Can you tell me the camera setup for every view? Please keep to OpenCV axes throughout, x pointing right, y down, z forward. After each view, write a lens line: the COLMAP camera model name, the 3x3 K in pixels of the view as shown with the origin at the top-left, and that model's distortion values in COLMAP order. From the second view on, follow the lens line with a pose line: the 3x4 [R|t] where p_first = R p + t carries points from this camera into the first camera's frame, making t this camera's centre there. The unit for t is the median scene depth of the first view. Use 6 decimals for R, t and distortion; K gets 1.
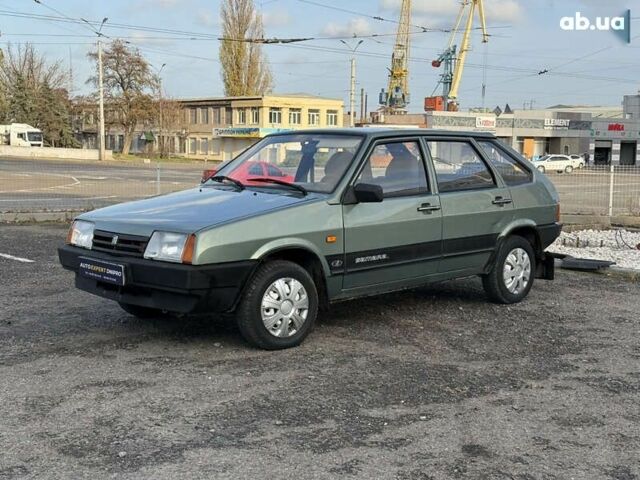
lens RADIAL K [[897.6, 0, 318.8], [0, 897.6, 240.7], [0, 0, 1]] dist [0.139790, 0.000000]
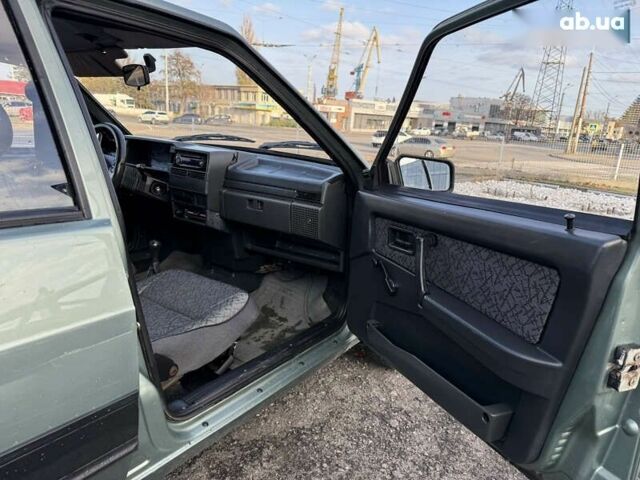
lens RADIAL K [[459.1, 0, 319.7], [0, 459.1, 240.7], [0, 0, 1]] dist [0.035277, -0.051814]
pose [[0.996289, 0.030487, 0.080493, -0.006128], [-0.042788, 0.986859, 0.155814, -0.003320], [-0.074685, -0.158680, 0.984501, 0.045572]]
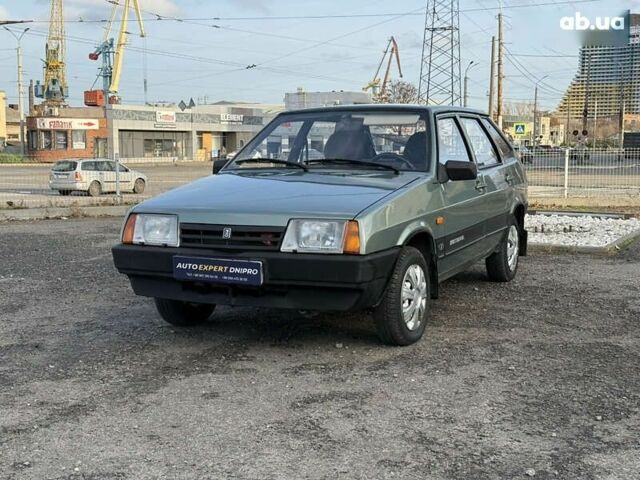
lens RADIAL K [[897.6, 0, 319.2], [0, 897.6, 238.1], [0, 0, 1]] dist [0.139790, 0.000000]
pose [[0.929380, -0.054552, 0.365071, -0.030819], [0.053902, 0.998474, 0.011981, -0.000116], [-0.365168, 0.008543, 0.930903, 0.012645]]
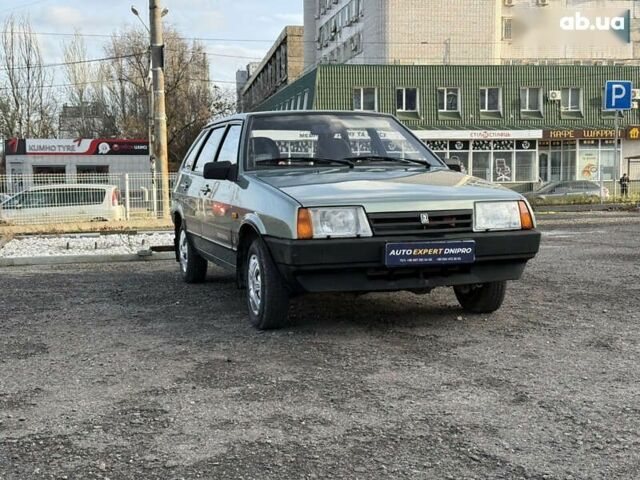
lens RADIAL K [[881.3, 0, 319.3], [0, 881.3, 251.1], [0, 0, 1]] dist [0.128942, 0.000000]
pose [[0.421336, -0.095145, 0.901900, -0.072112], [0.115466, 0.992016, 0.050710, -0.001722], [-0.899524, 0.082772, 0.428958, 0.049125]]
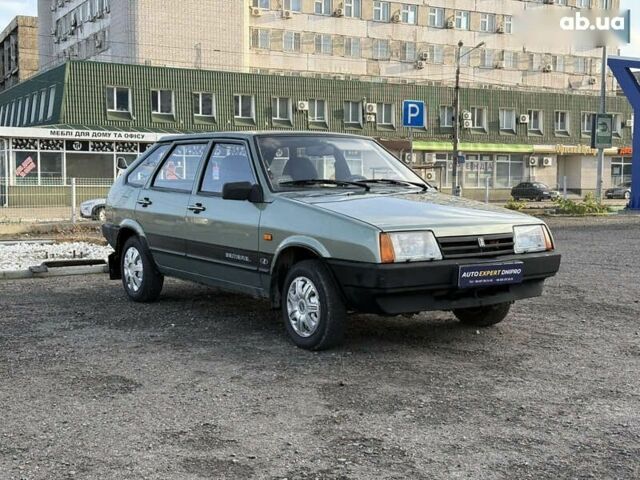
lens RADIAL K [[881.3, 0, 323.3], [0, 881.3, 242.4], [0, 0, 1]] dist [0.128942, 0.000000]
pose [[0.128238, -0.085679, 0.988035, -0.080035], [0.102938, 0.992030, 0.072666, -0.005860], [-0.986387, 0.092388, 0.136035, 0.070621]]
